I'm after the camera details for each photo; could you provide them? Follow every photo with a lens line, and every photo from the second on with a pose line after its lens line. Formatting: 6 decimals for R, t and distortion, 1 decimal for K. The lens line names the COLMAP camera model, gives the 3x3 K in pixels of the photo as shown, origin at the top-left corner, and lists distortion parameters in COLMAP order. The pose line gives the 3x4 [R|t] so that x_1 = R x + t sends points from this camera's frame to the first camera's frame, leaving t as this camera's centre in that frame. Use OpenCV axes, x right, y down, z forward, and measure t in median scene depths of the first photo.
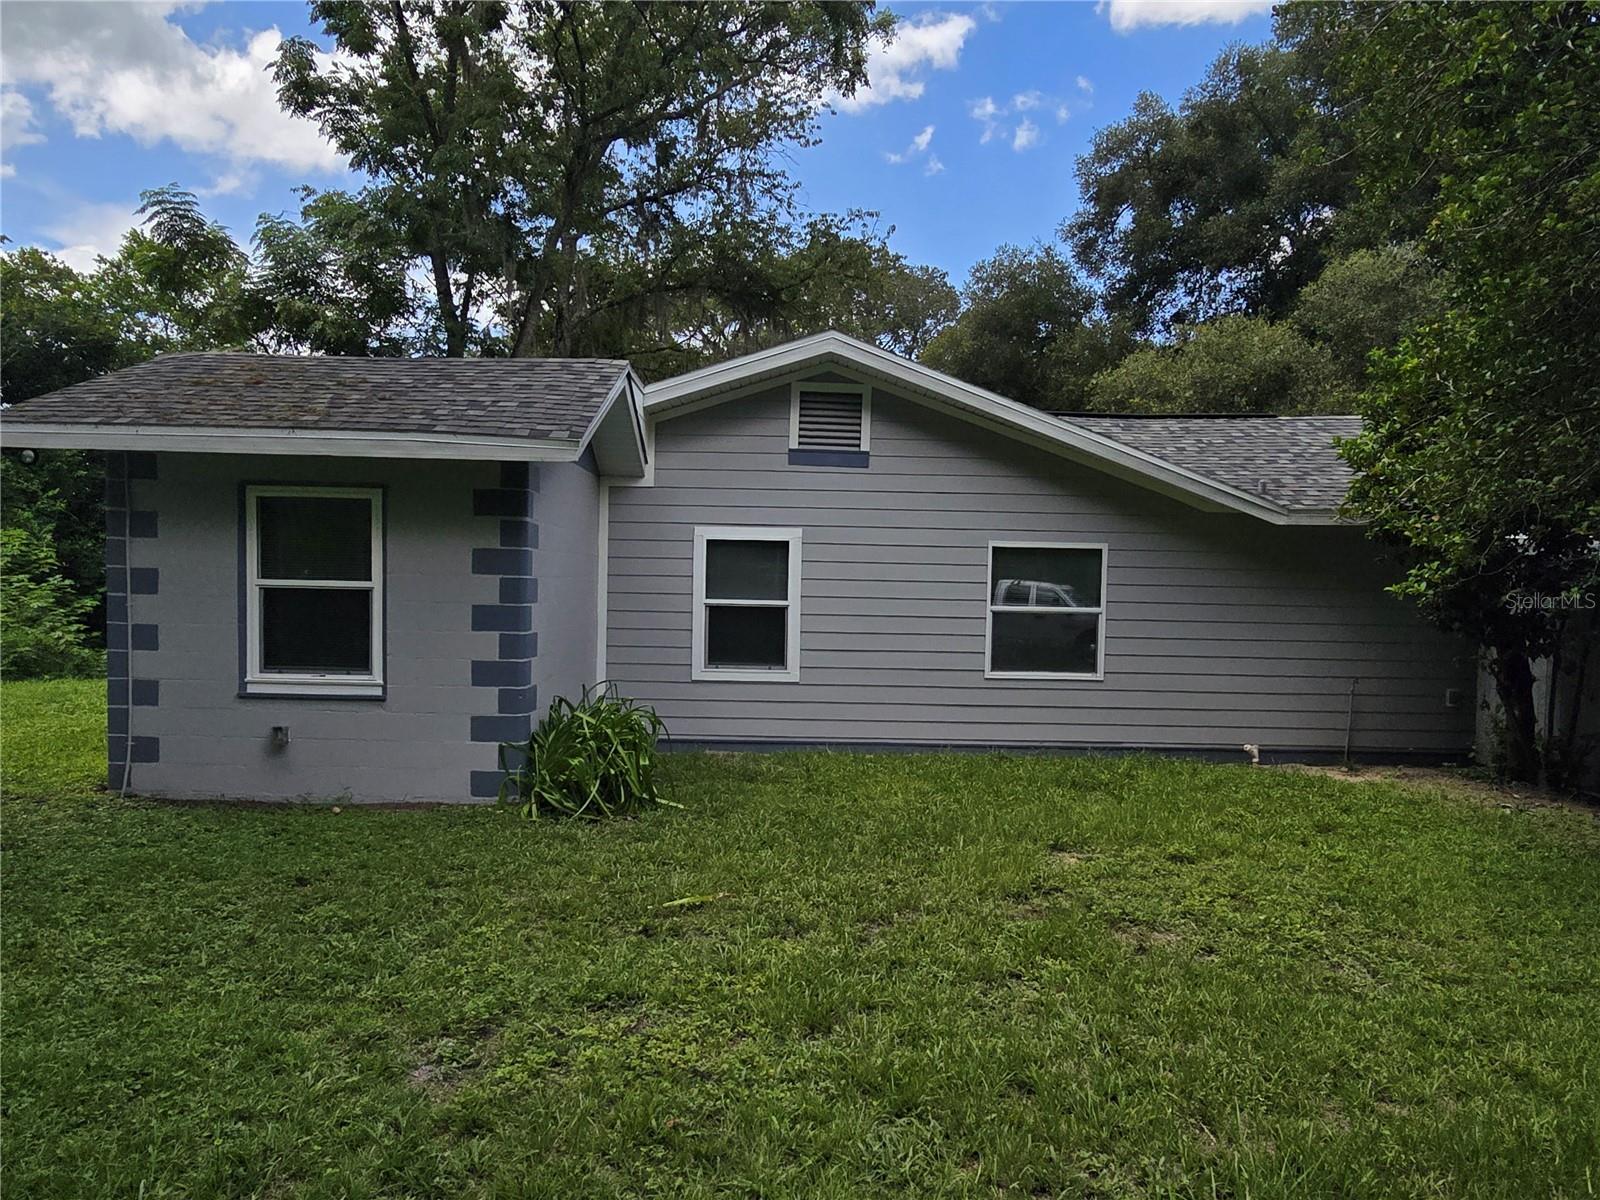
lens RADIAL K [[1104.7, 0, 800.2], [0, 1104.7, 608.6], [0, 0, 1]] dist [0.011979, -0.001000]
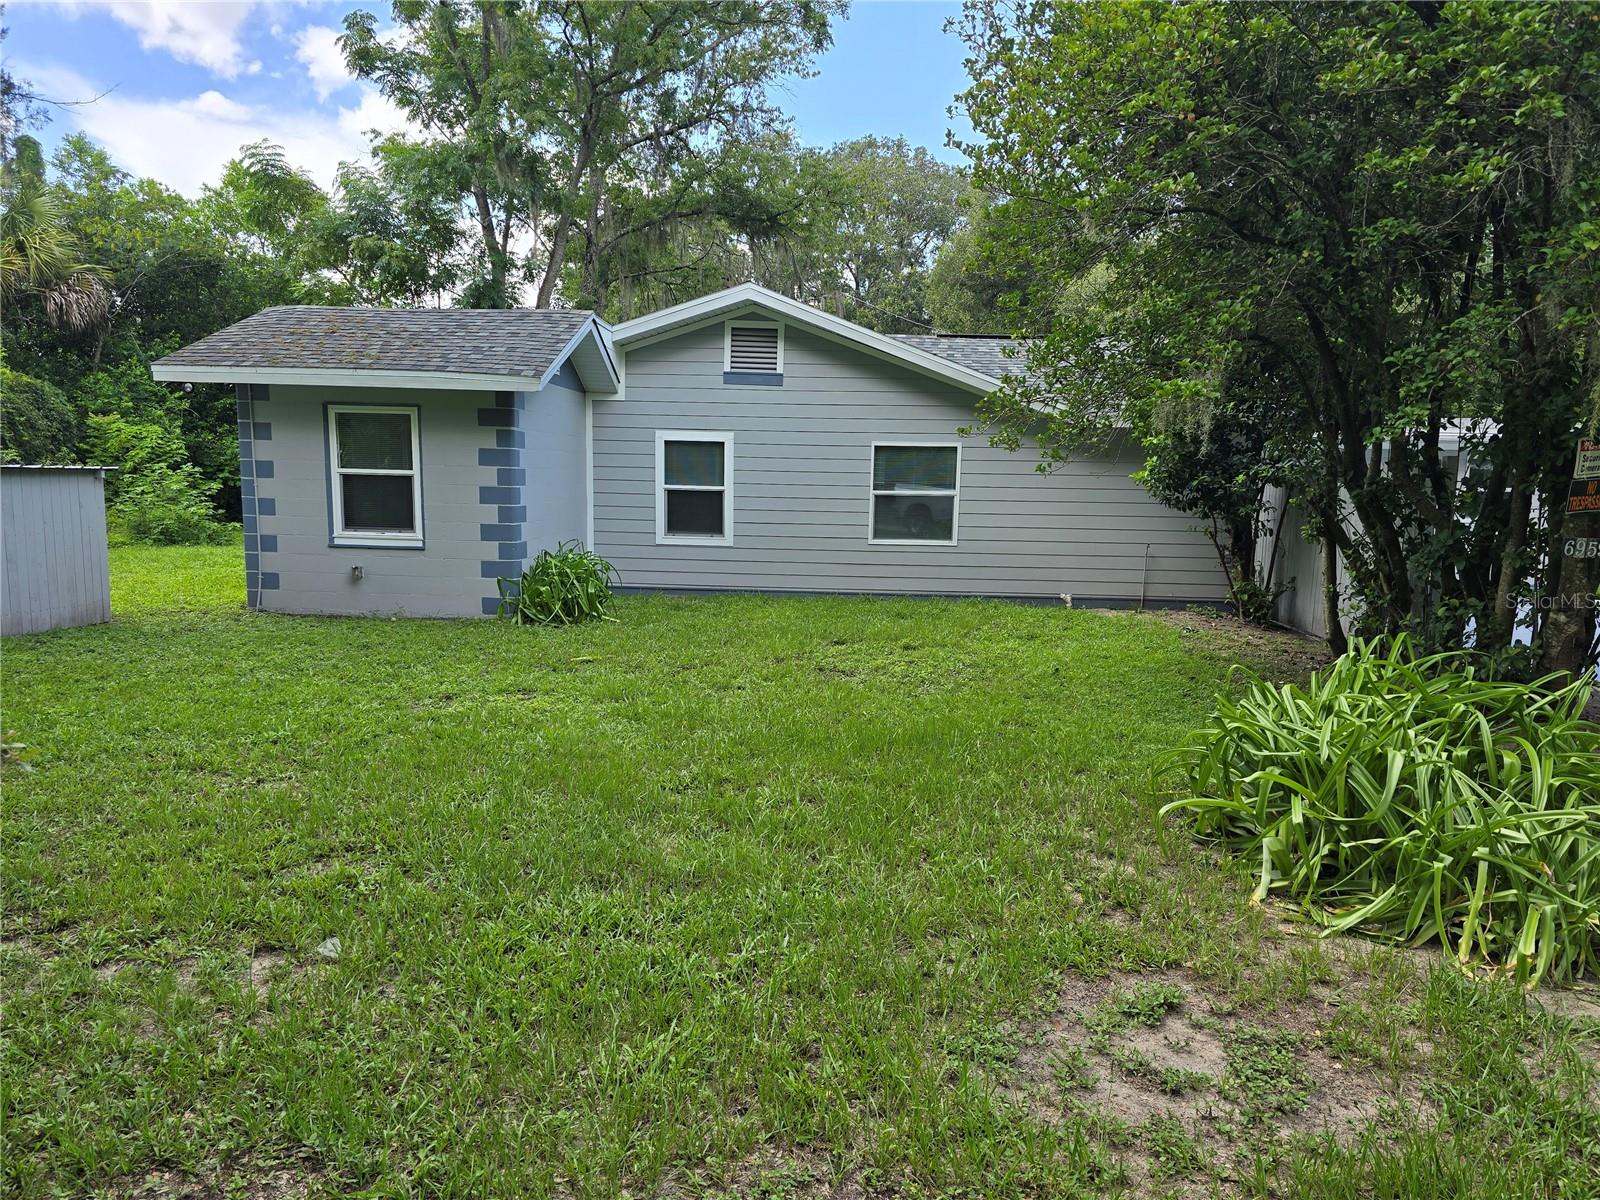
lens RADIAL K [[1108.0, 0, 800.0], [0, 1108.0, 600.0], [0, 0, 1]] dist [0.101621, -0.103319]
pose [[0.996621, 0.009836, -0.081550, 0.194940], [-0.002361, 0.995825, 0.091255, 0.007990], [0.082107, -0.090754, 0.992483, -0.358063]]
